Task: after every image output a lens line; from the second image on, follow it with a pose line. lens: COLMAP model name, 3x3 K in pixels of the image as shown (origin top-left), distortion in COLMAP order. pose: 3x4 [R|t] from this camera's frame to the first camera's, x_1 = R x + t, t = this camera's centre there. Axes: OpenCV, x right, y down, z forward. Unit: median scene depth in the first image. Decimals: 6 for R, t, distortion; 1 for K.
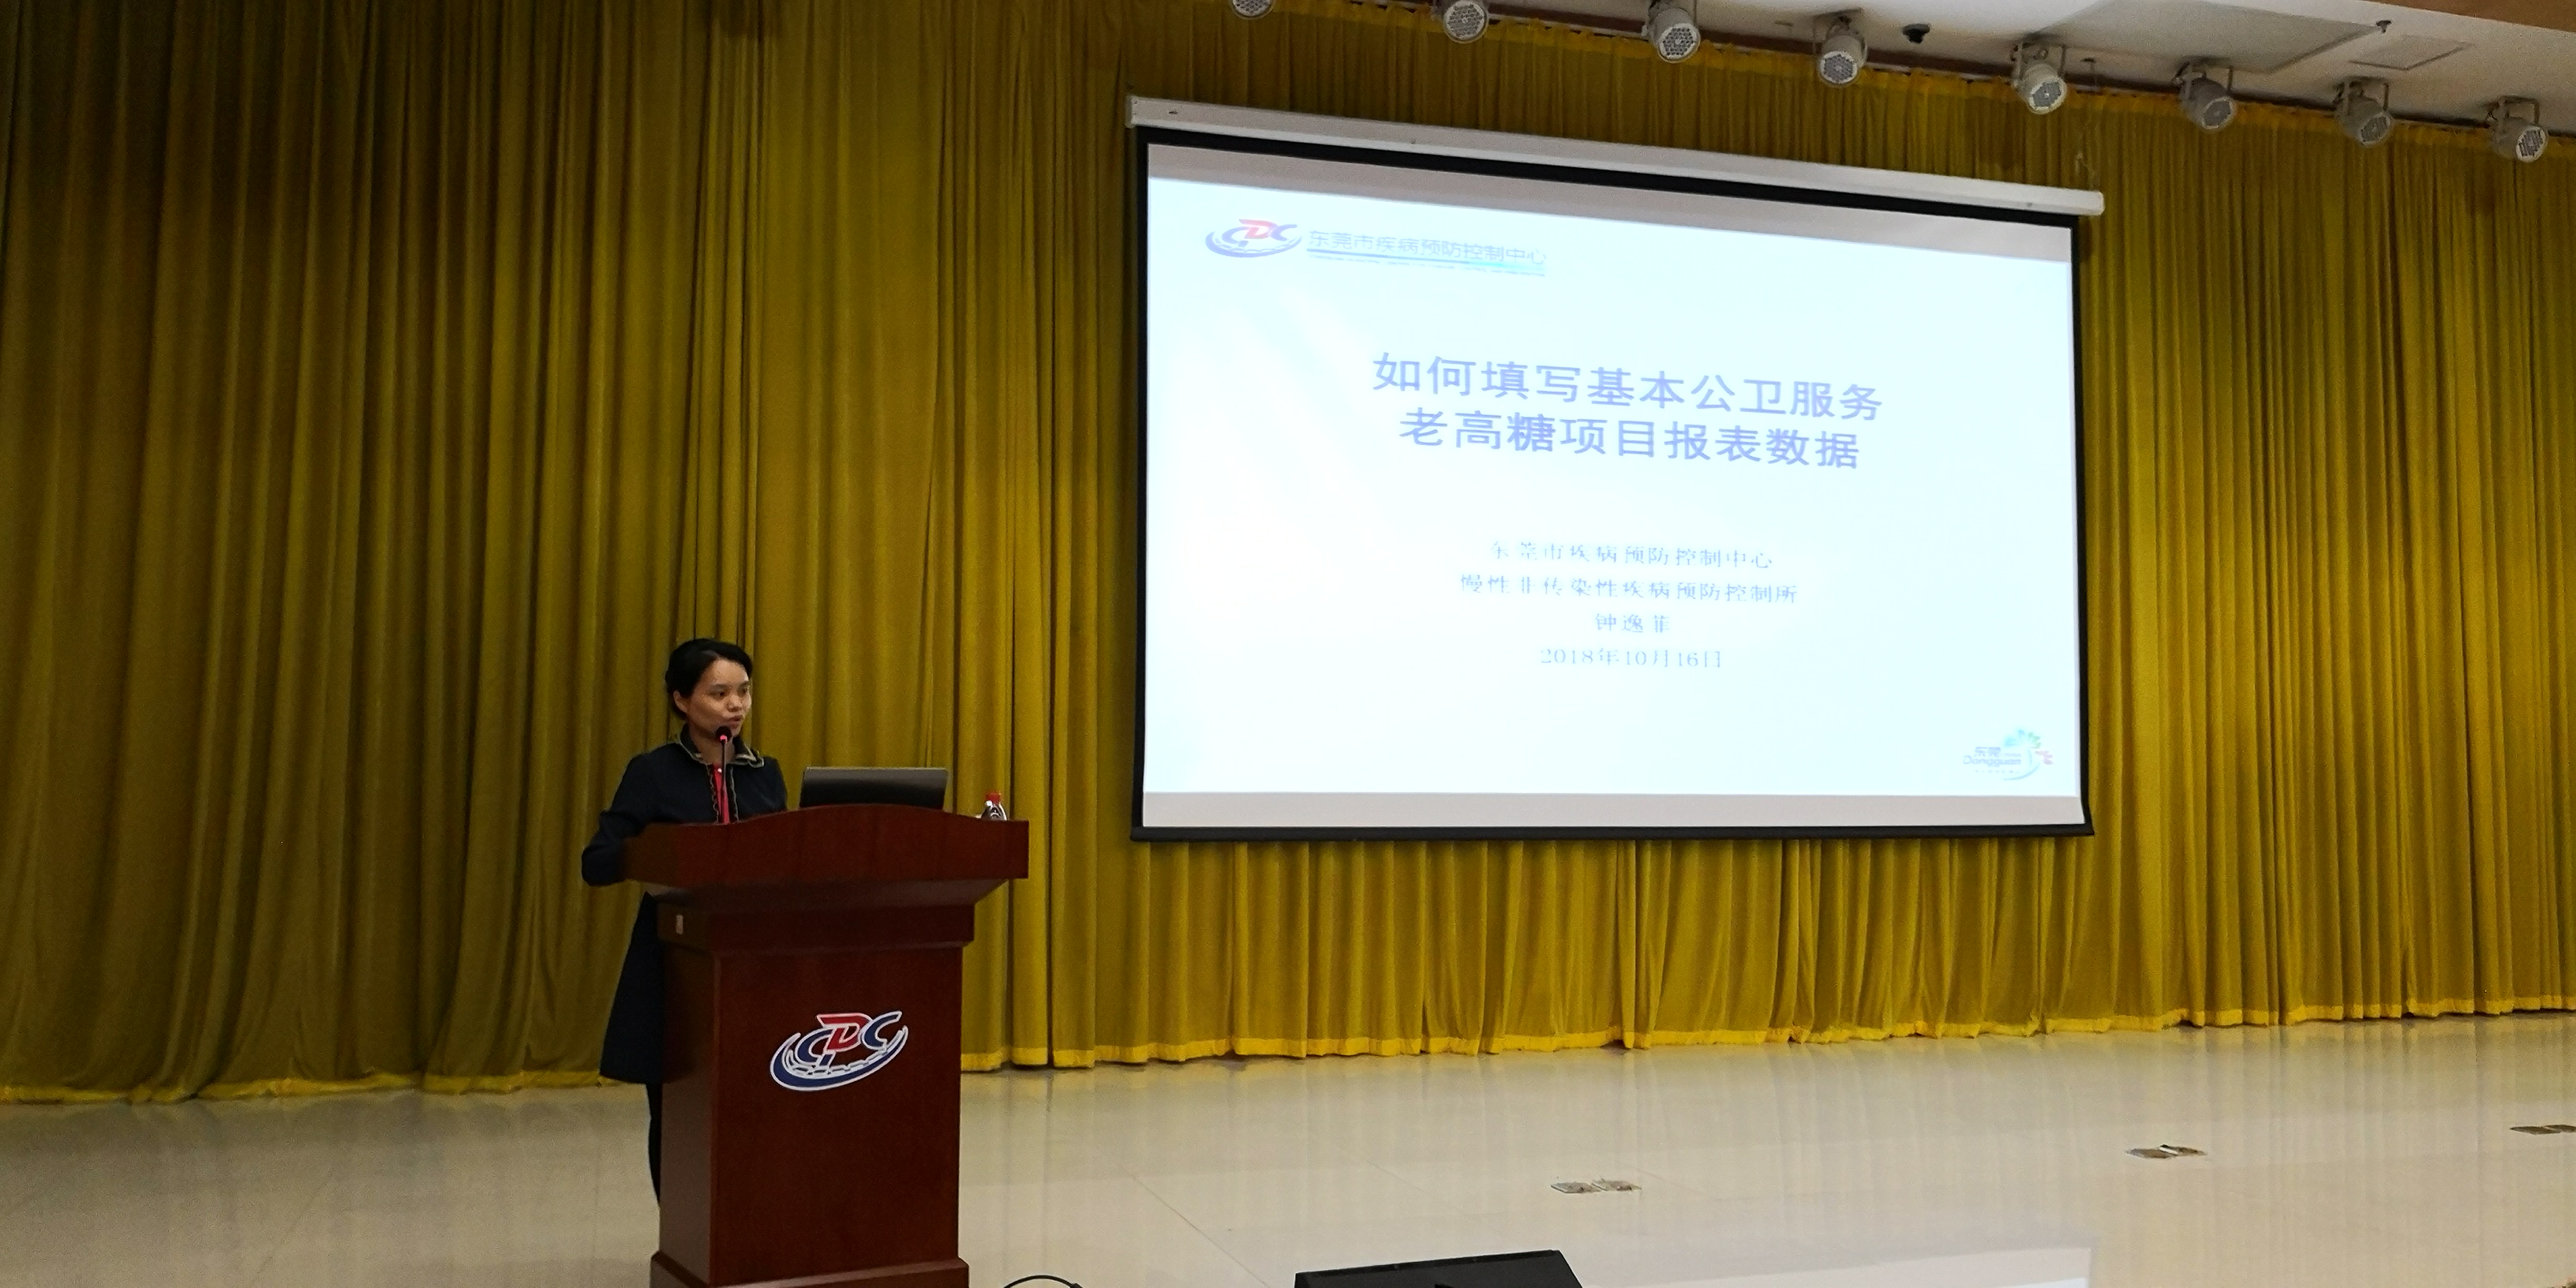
lens RADIAL K [[2135.5, 0, 1276.6], [0, 2135.5, 643.1], [0, 0, 1]] dist [0.012295, 0.001302]
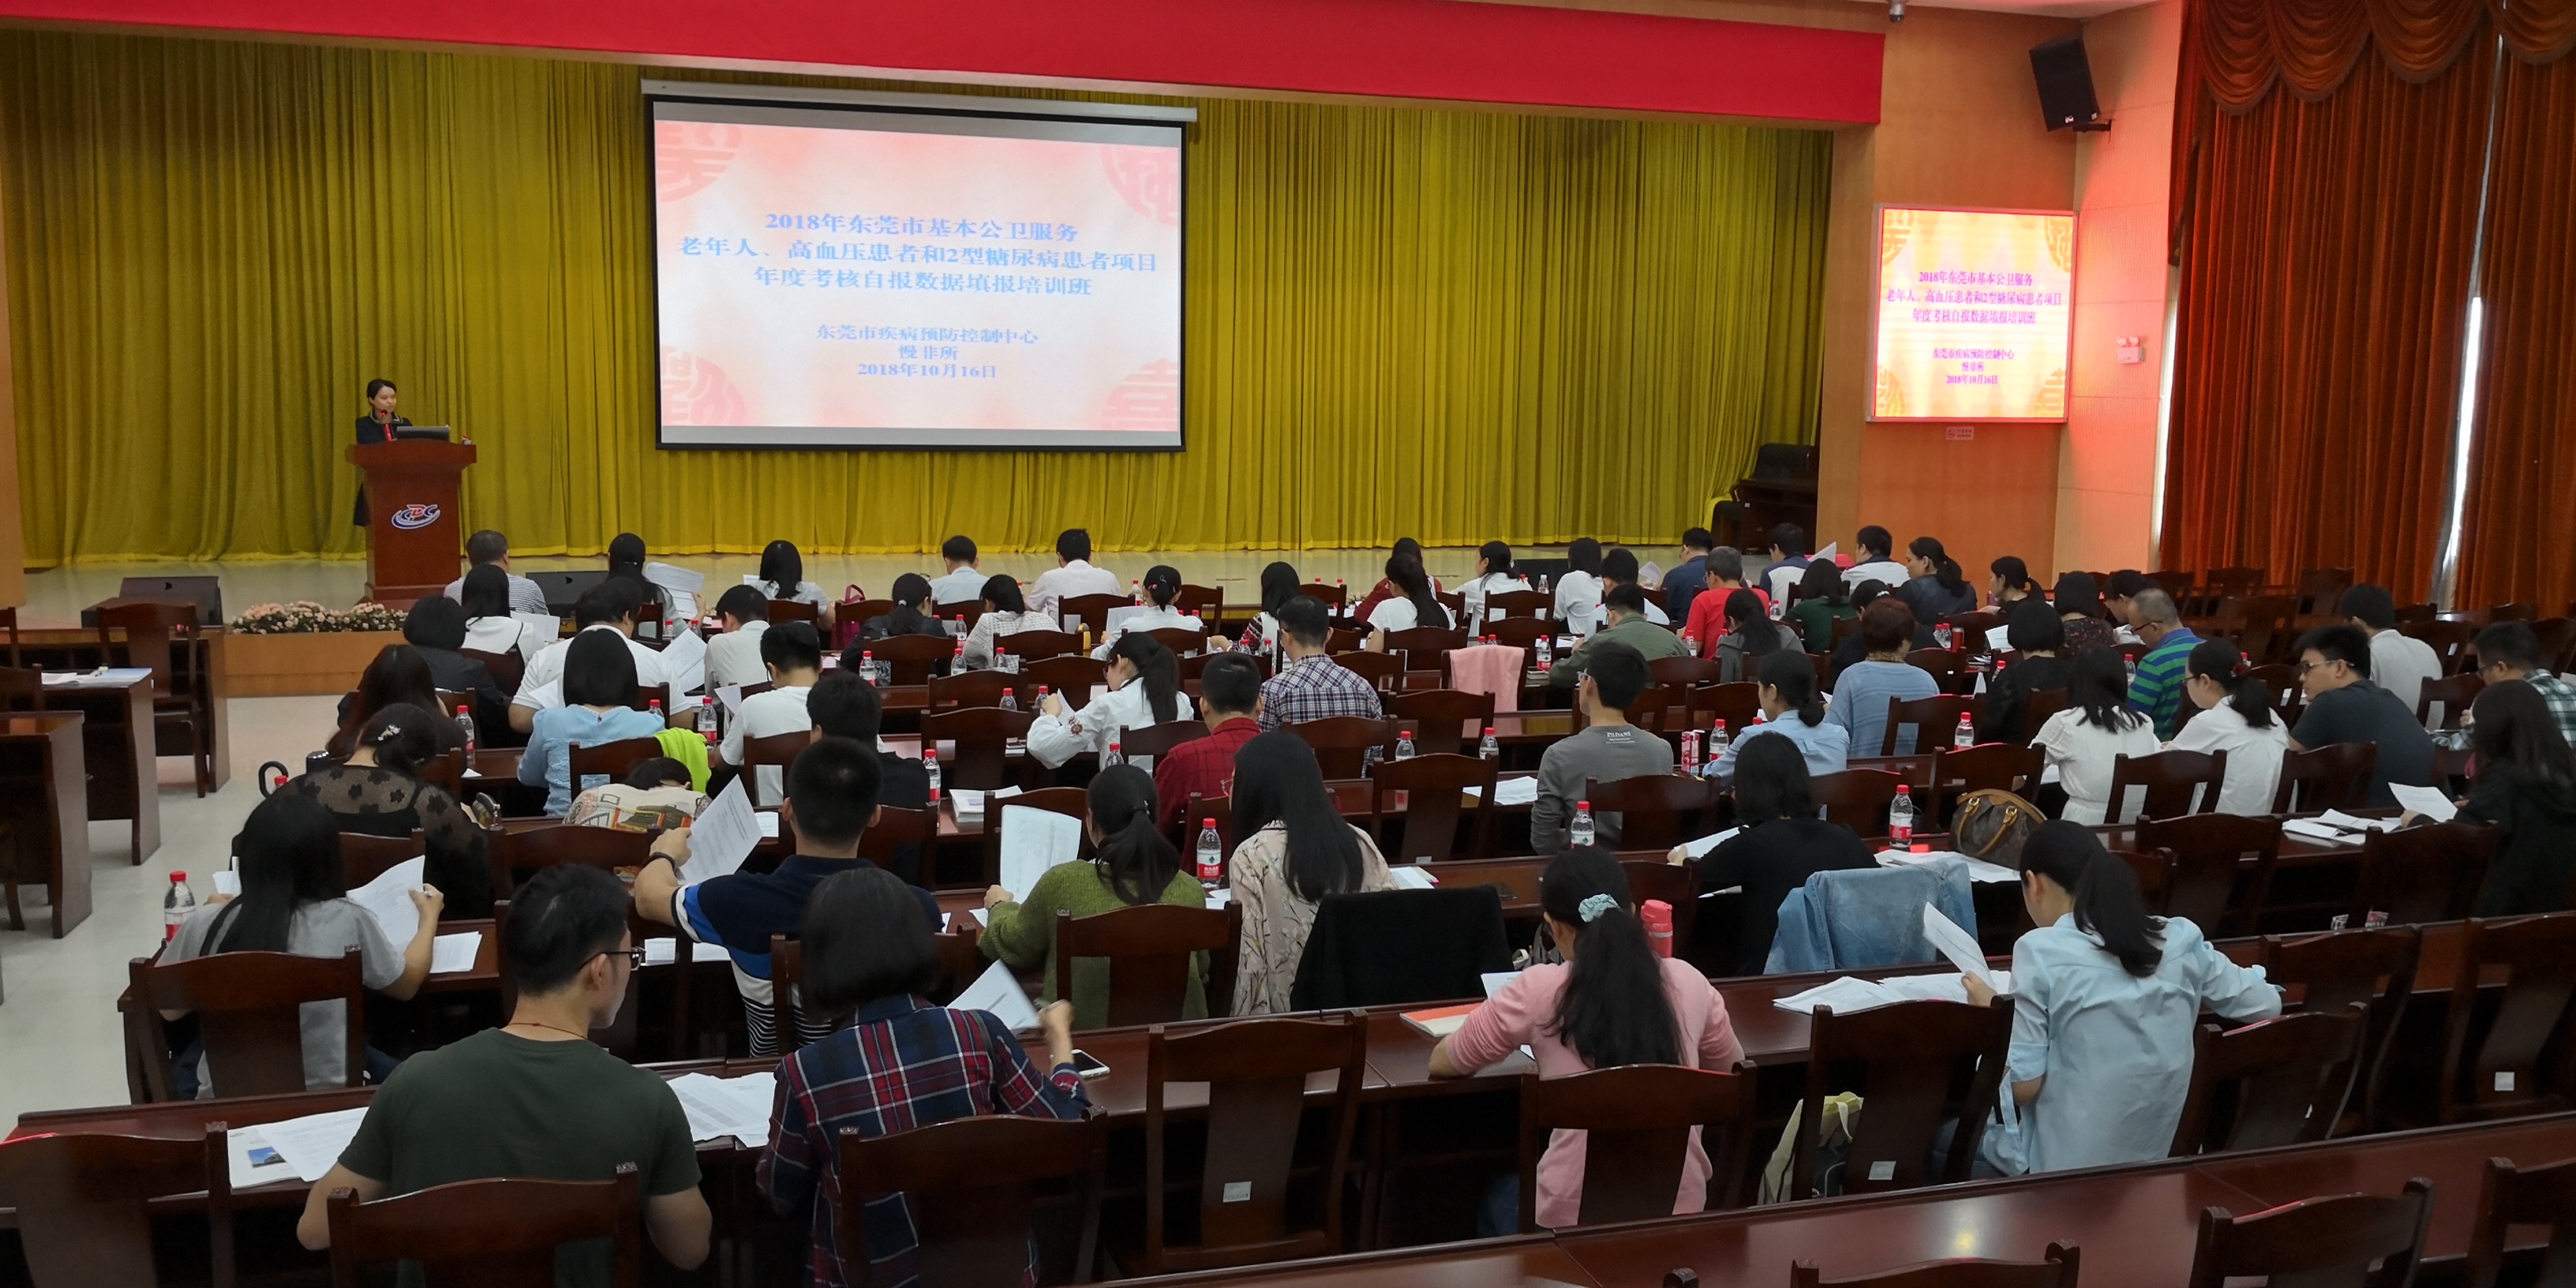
lens RADIAL K [[2135.5, 0, 1298.5], [0, 2135.5, 639.8], [0, 0, 1]] dist [0.012295, 0.001302]
pose [[0.999936, 0.010348, 0.004656, 0.558580], [-0.011027, 0.982971, 0.183429, -0.115728], [-0.002679, -0.183468, 0.983022, -1.103867]]
